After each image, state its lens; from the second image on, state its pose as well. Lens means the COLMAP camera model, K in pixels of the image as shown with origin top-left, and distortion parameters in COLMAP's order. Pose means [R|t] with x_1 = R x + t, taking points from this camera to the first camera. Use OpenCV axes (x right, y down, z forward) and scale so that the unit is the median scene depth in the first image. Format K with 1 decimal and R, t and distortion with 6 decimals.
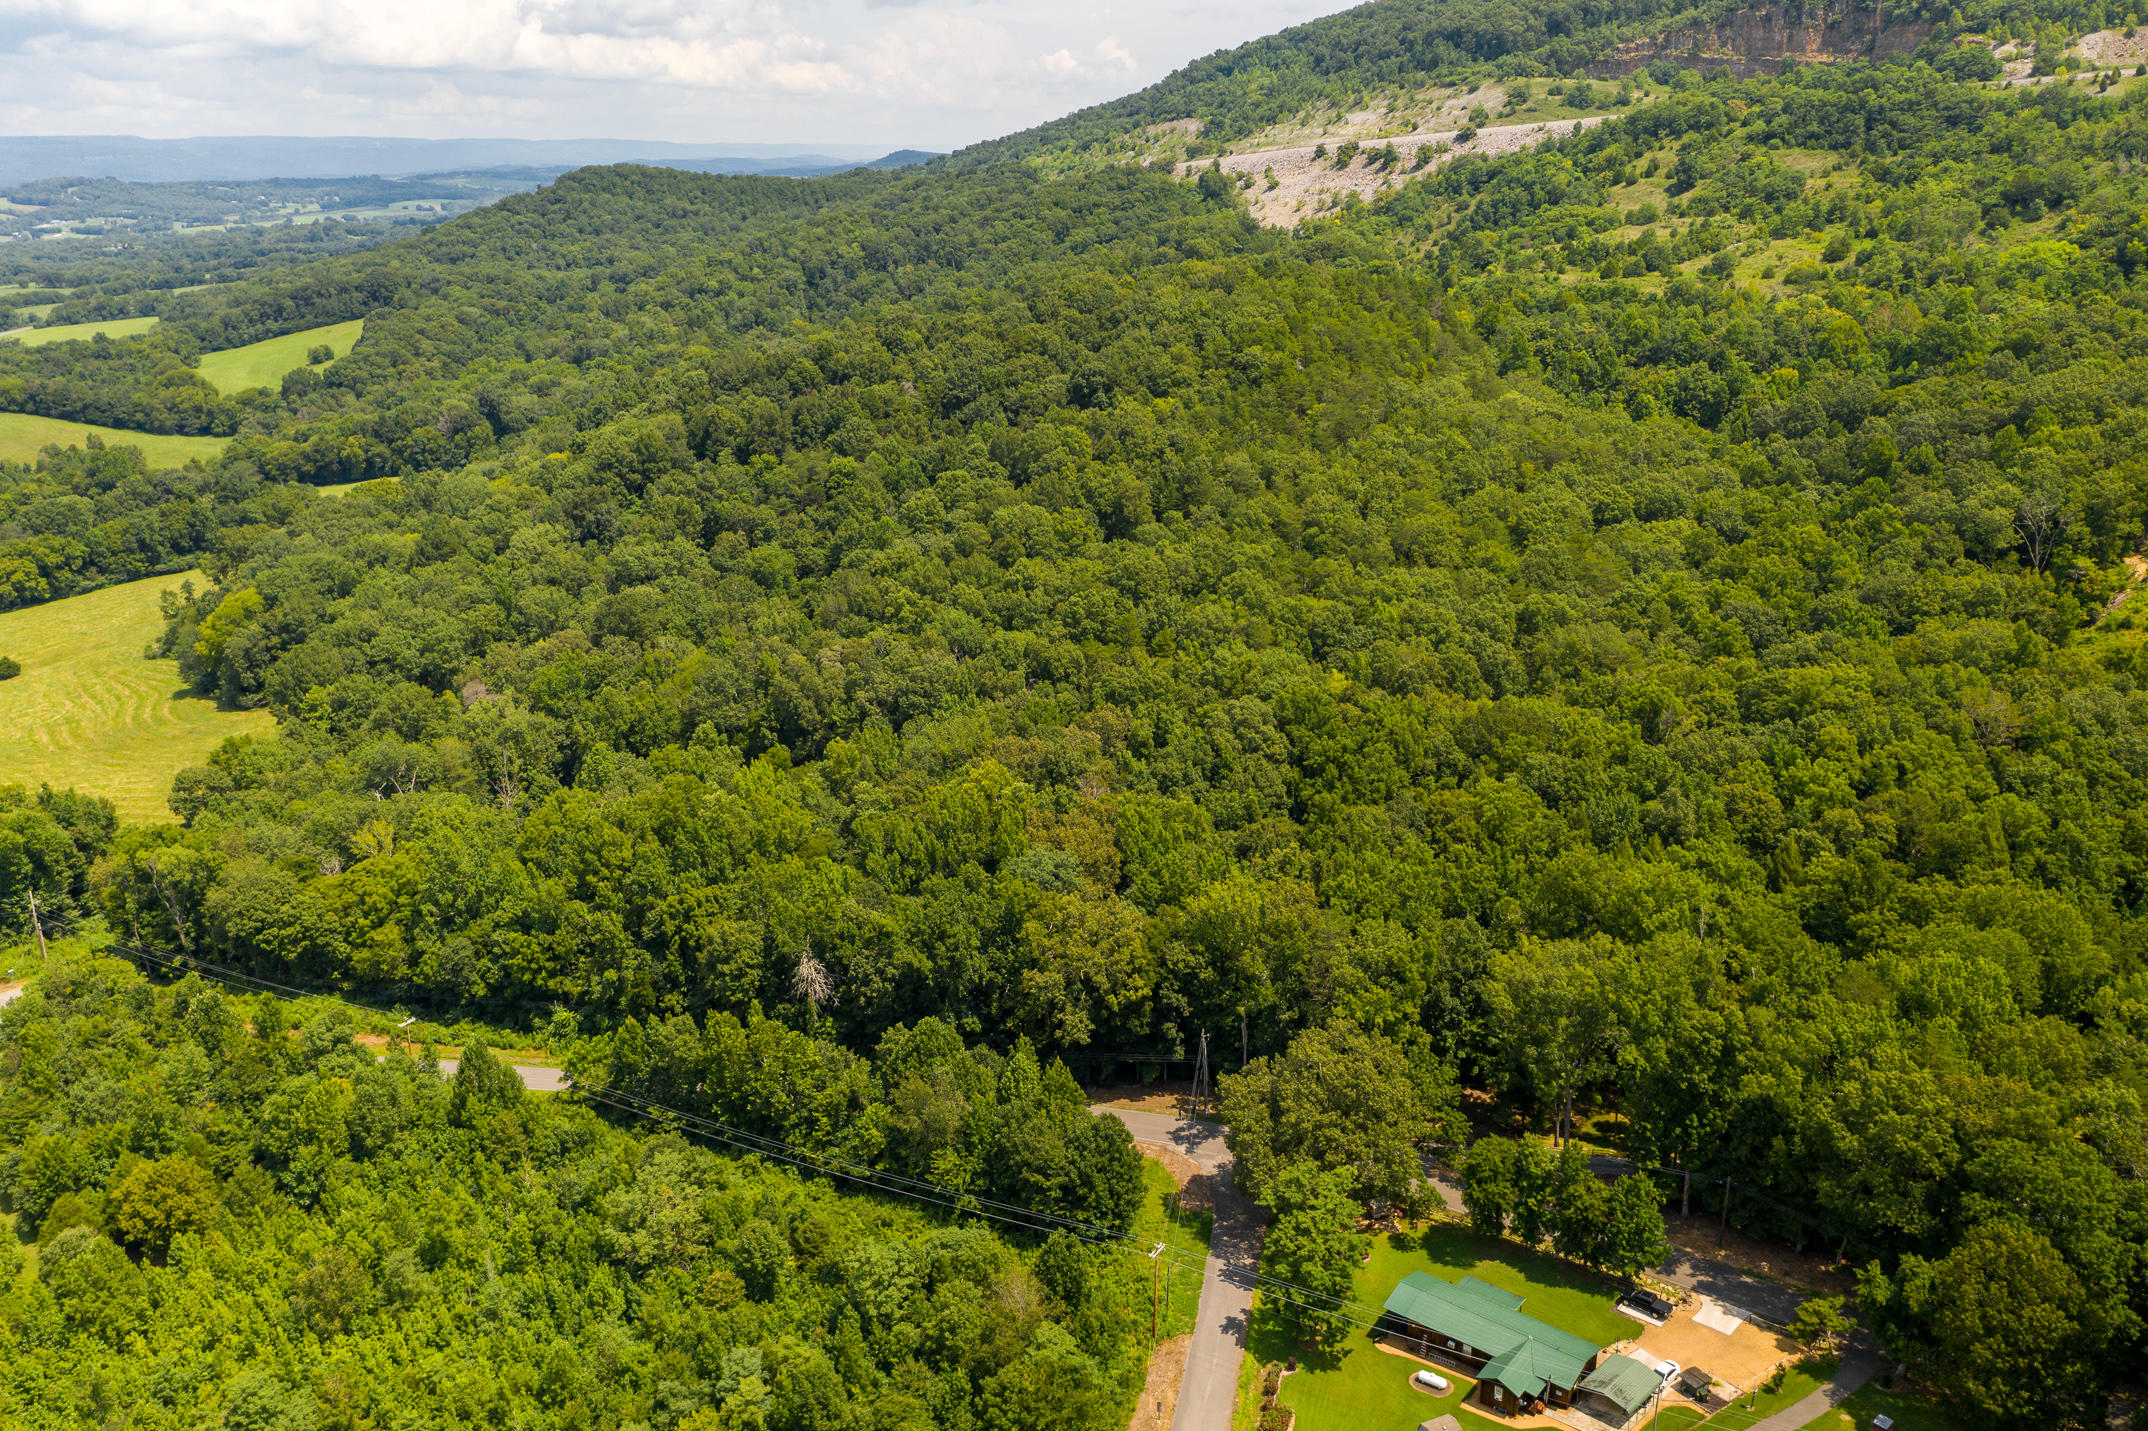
lens RADIAL K [[1712.3, 0, 1084.9], [0, 1712.3, 701.1], [0, 0, 1]] dist [-0.009742, 0.011221]
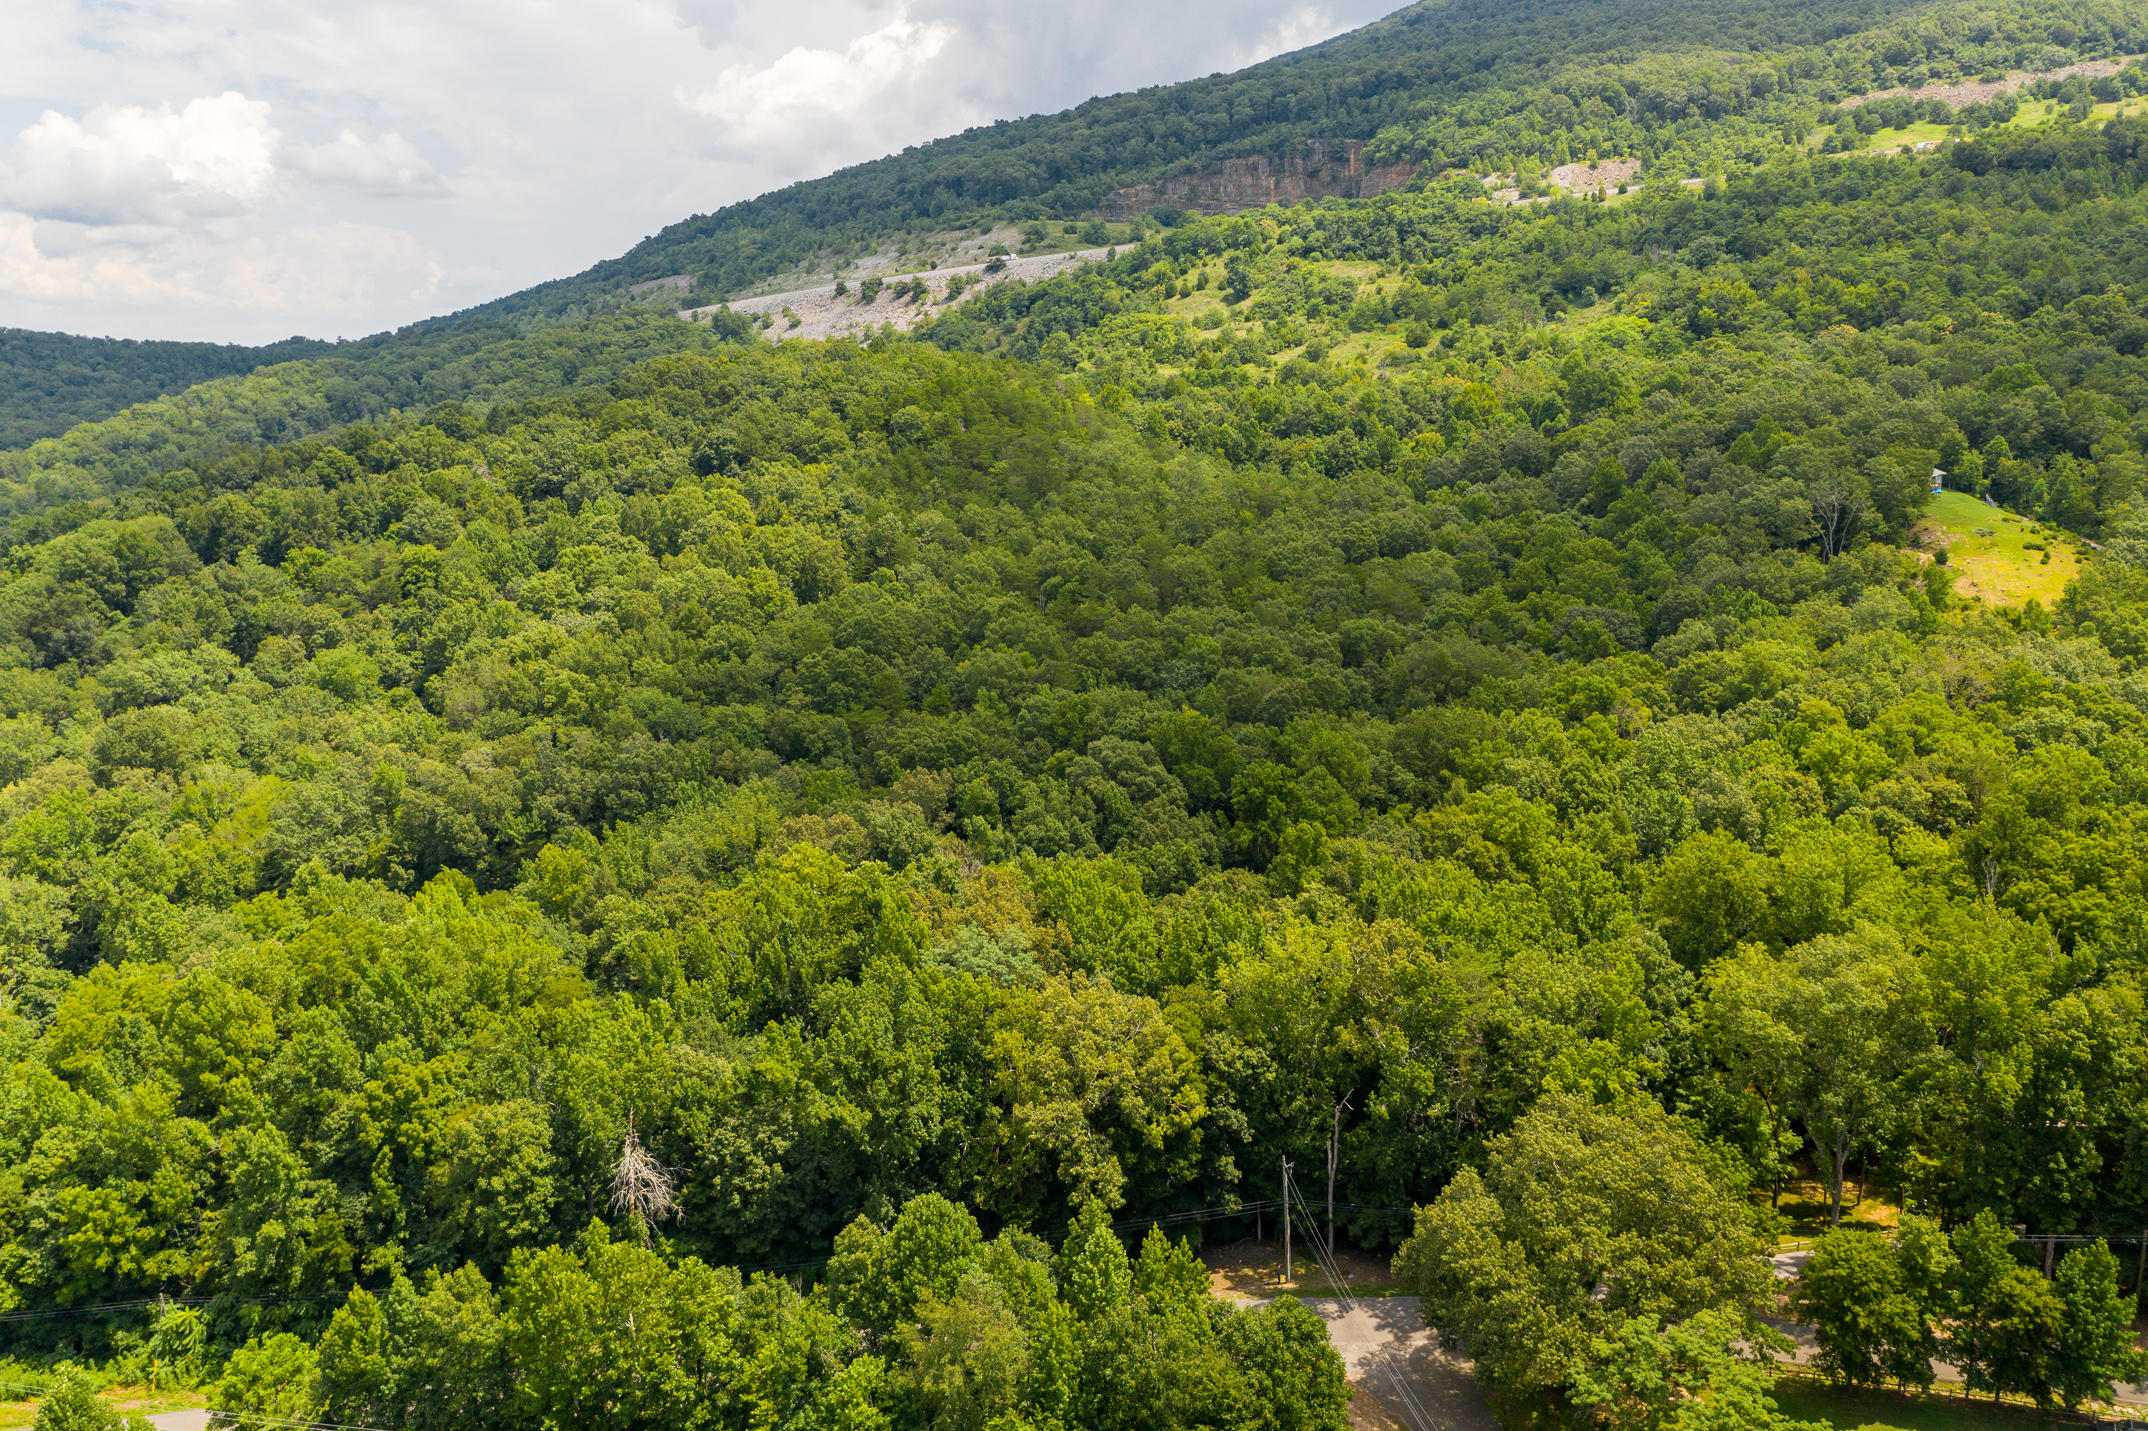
lens RADIAL K [[1712.3, 0, 1085.1], [0, 1712.3, 696.8], [0, 0, 1]] dist [-0.009742, 0.011221]
pose [[0.949641, -0.069740, 0.305480, -0.081077], [0.104775, 0.989474, -0.099818, 0.030215], [-0.295304, 0.126798, 0.946952, 0.153059]]
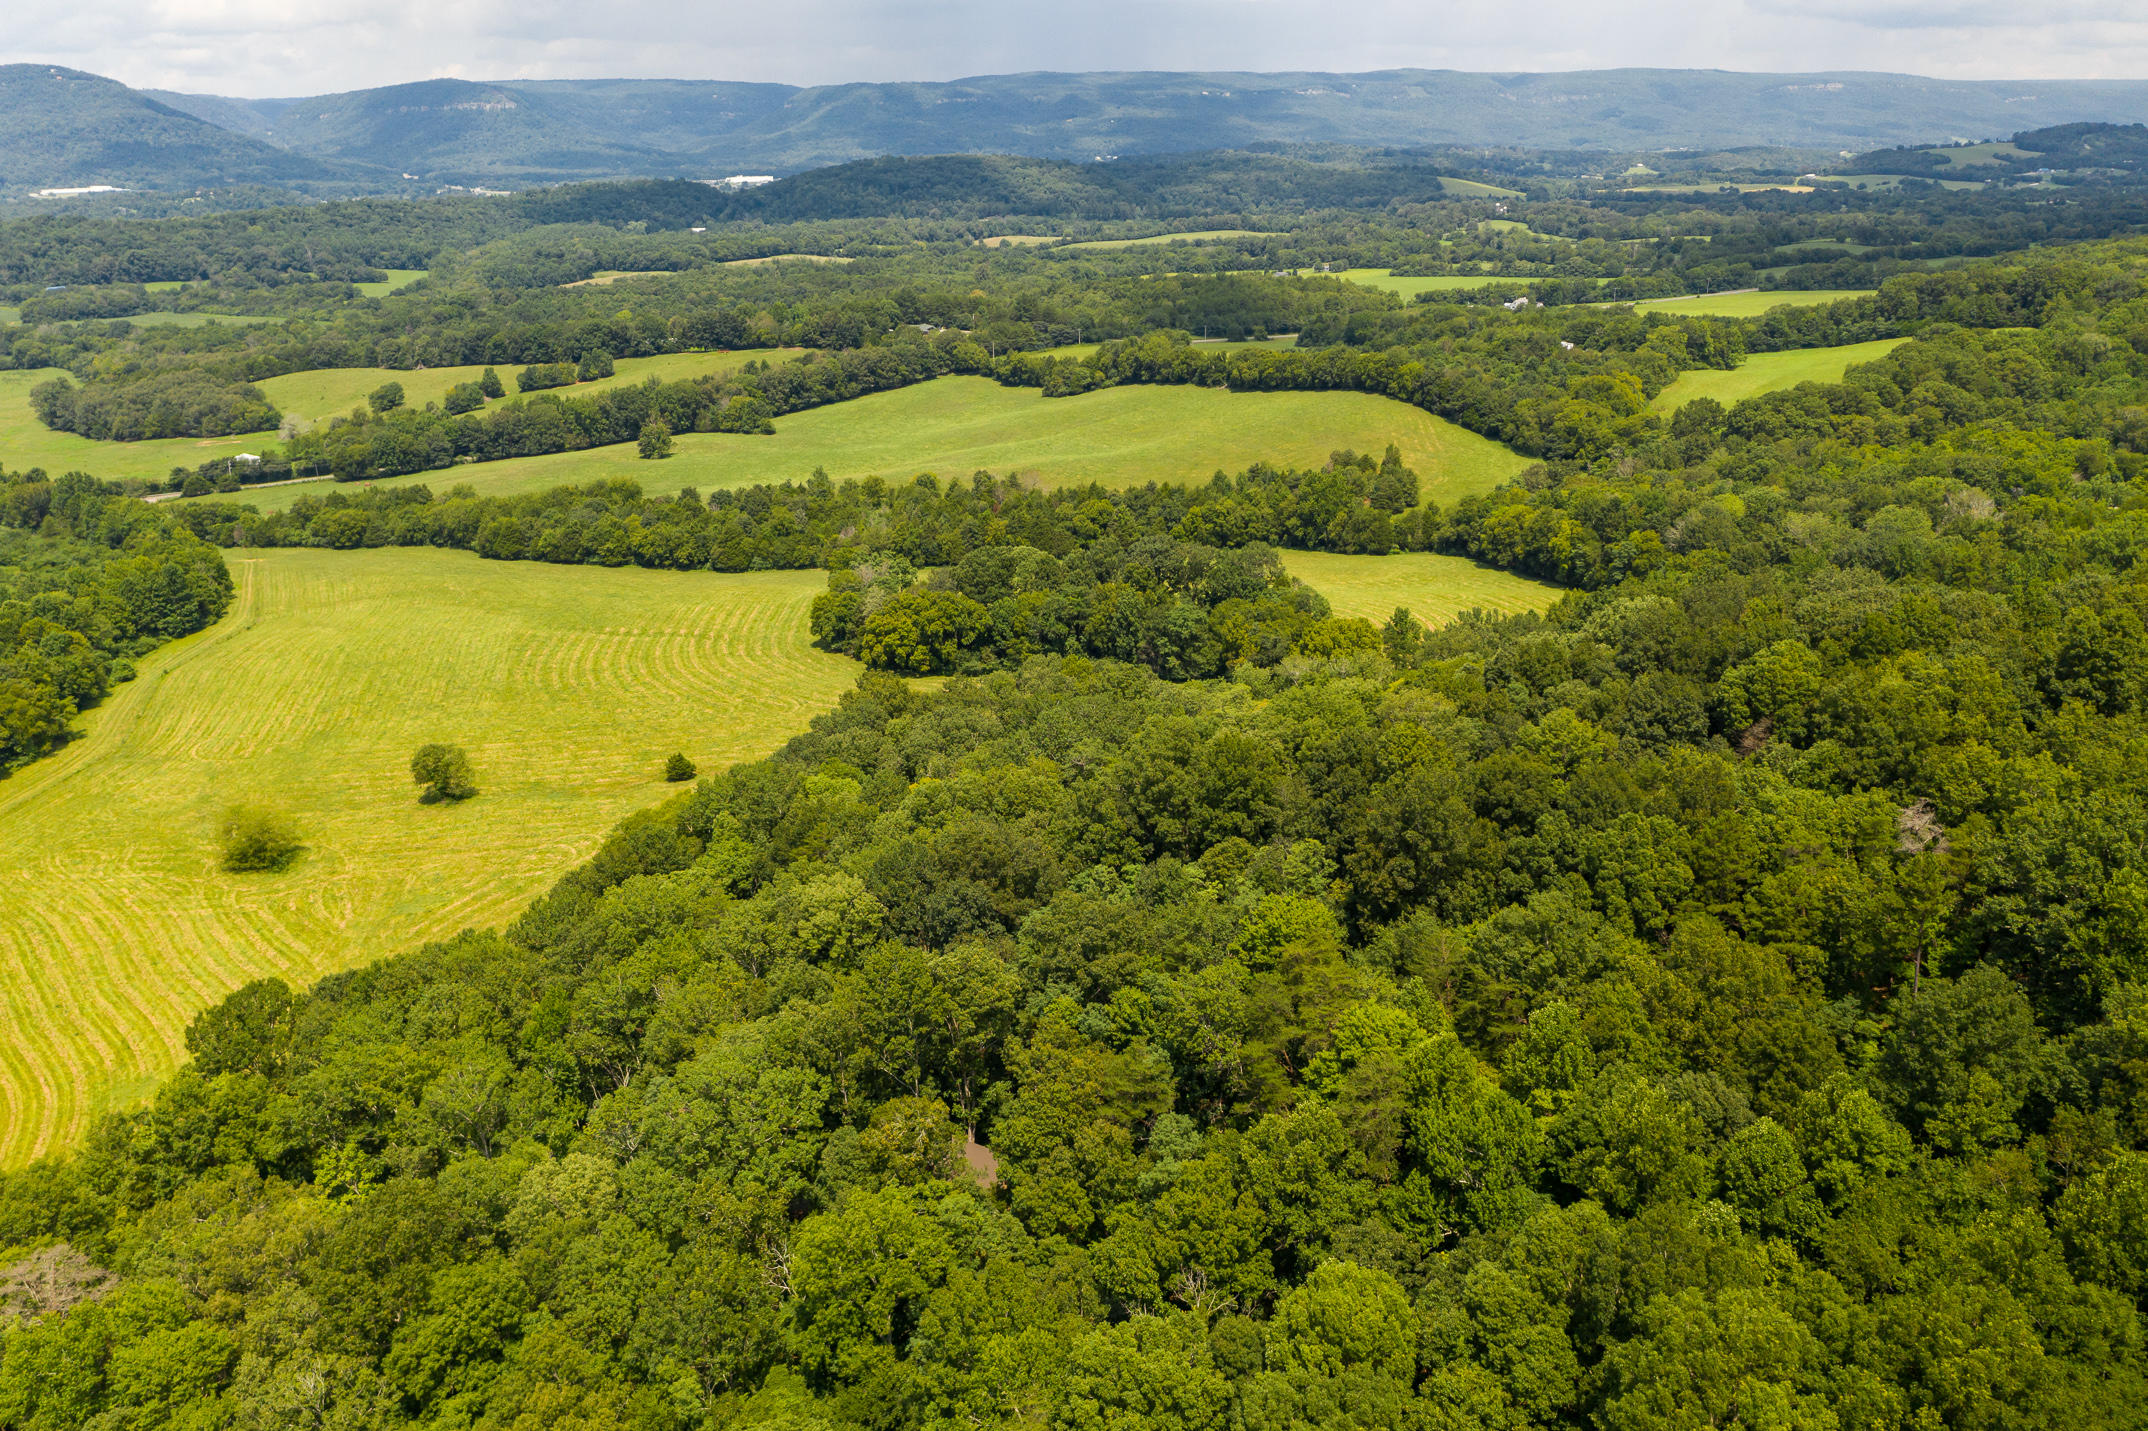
lens RADIAL K [[1712.3, 0, 1087.9], [0, 1712.3, 721.4], [0, 0, 1]] dist [-0.009742, 0.011221]
pose [[0.486061, 0.304672, -0.819096, 0.080550], [-0.271127, 0.943587, 0.190088, -0.207895], [0.830803, 0.129685, 0.541246, 0.637451]]
